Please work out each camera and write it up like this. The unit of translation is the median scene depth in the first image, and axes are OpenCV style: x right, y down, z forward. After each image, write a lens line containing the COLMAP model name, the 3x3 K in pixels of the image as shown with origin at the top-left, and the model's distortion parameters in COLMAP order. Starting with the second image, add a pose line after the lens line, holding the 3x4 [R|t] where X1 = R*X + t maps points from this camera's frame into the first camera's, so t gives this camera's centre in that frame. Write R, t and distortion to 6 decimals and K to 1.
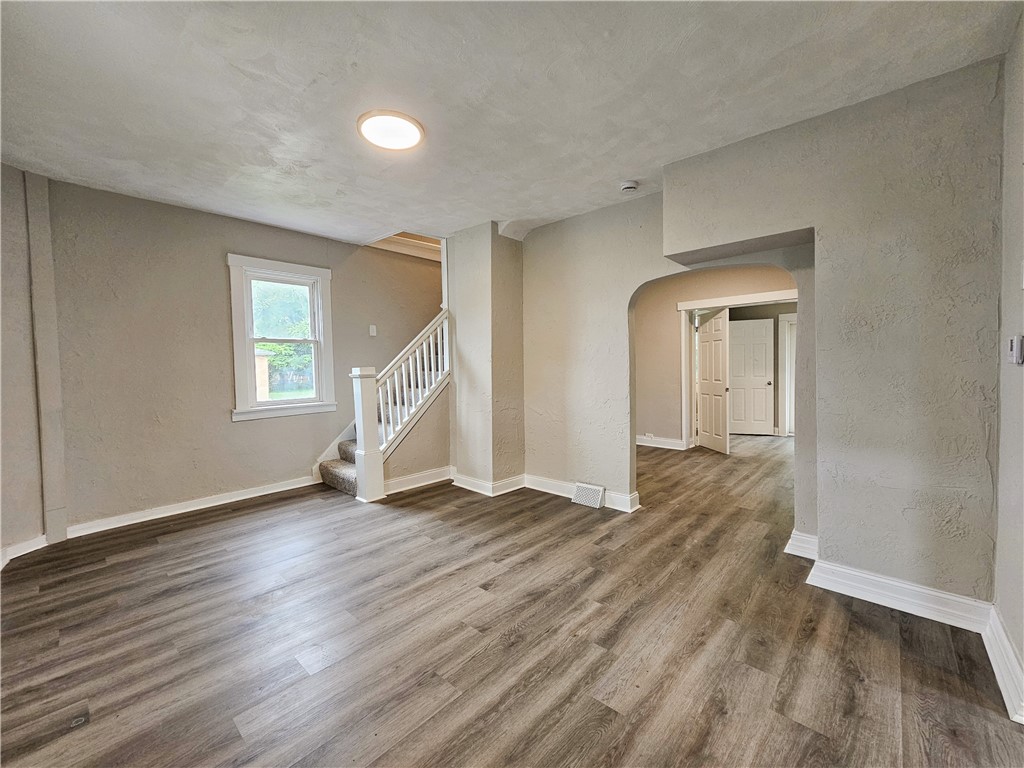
lens RADIAL K [[414.4, 0, 512.0], [0, 414.4, 384.0], [0, 0, 1]] dist [0.001059, -0.000071]
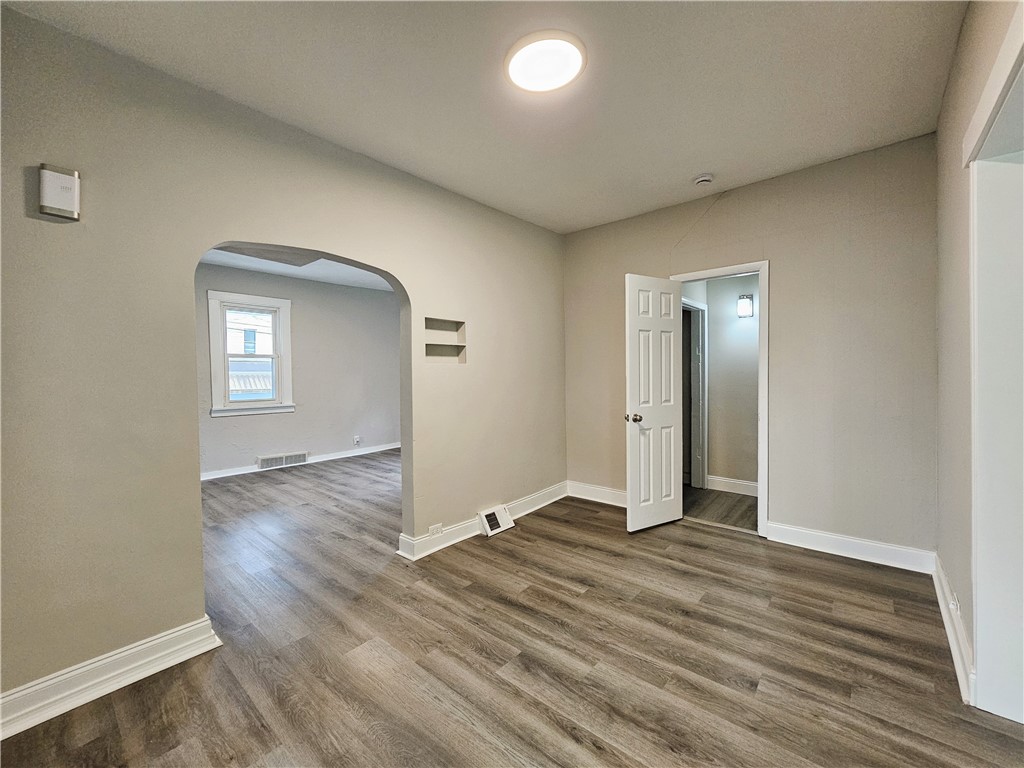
lens RADIAL K [[418.3, 0, 514.4], [0, 418.3, 381.8], [0, 0, 1]] dist [0.008915, -0.000299]
pose [[0.033242, 0.034663, -0.998846, 1.158405], [-0.034903, 0.998829, 0.033501, -0.072141], [0.998838, 0.033749, 0.034413, 1.231557]]
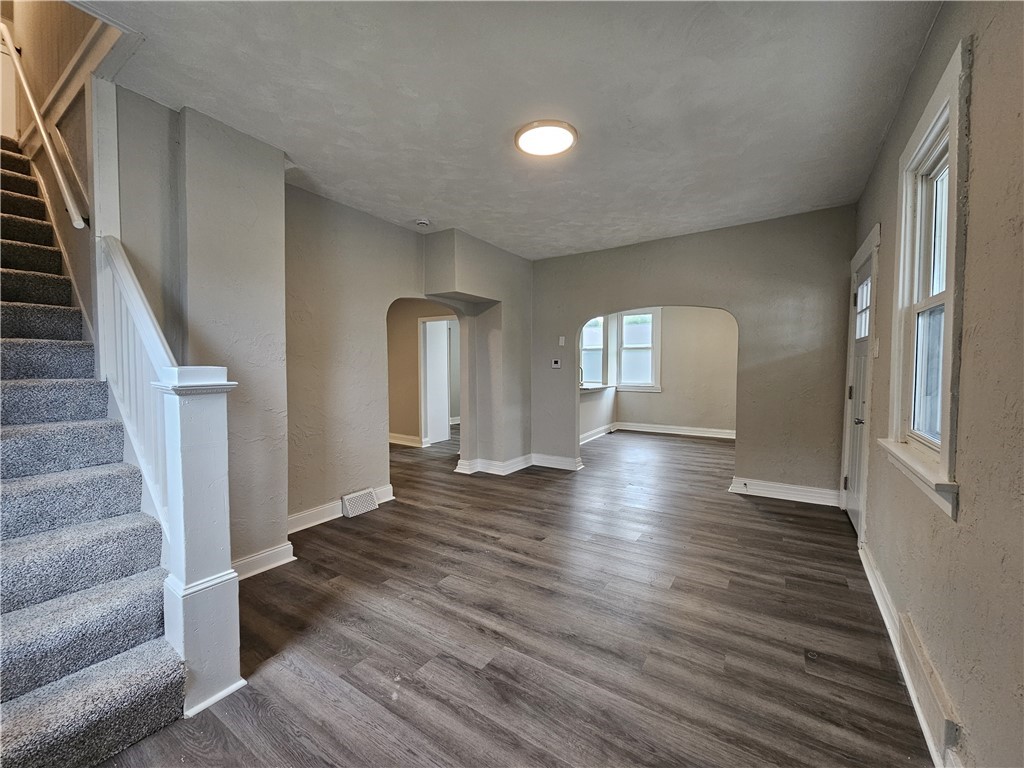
lens RADIAL K [[418.3, 0, 514.4], [0, 418.3, 381.8], [0, 0, 1]] dist [0.008915, -0.000299]
pose [[-0.163468, -0.021967, 0.986304, -0.908163], [0.044843, 0.998553, 0.029672, -0.025657], [-0.985529, 0.049079, -0.162246, 0.872651]]
